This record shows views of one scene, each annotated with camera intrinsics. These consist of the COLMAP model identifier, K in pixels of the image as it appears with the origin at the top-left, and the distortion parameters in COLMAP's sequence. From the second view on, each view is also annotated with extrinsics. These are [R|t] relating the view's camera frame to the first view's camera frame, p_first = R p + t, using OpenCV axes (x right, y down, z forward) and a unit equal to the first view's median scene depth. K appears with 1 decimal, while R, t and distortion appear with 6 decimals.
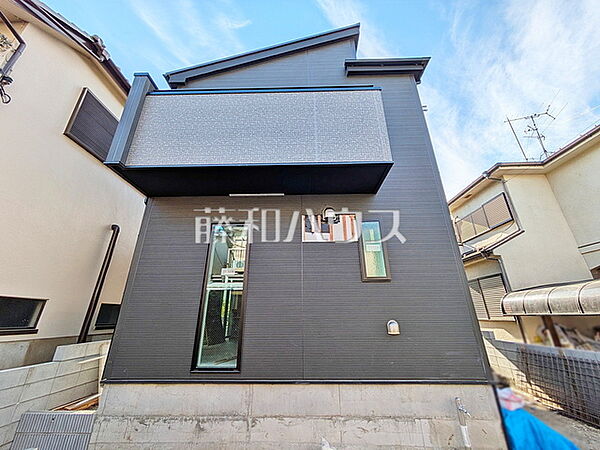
lens RADIAL K [[236.3, 0, 299.2], [0, 236.3, 223.7], [0, 0, 1]] dist [0.002788, -0.000019]
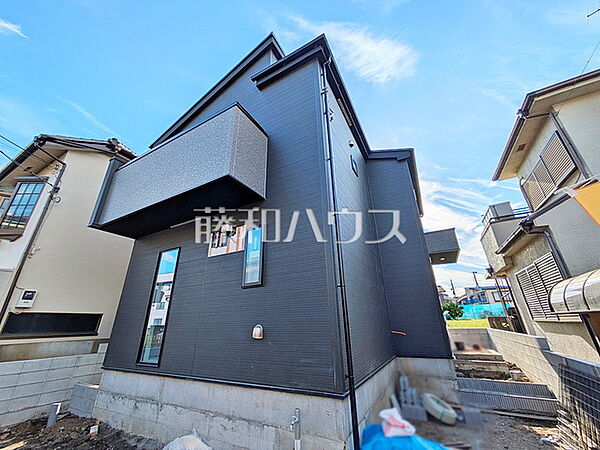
lens RADIAL K [[236.3, 0, 298.4], [0, 236.3, 225.0], [0, 0, 1]] dist [0.002788, -0.000019]
pose [[0.888036, -0.189185, -0.419048, 1.117620], [0.184726, 0.981434, -0.051616, 0.077637], [0.421033, -0.031572, 0.906496, 0.180628]]
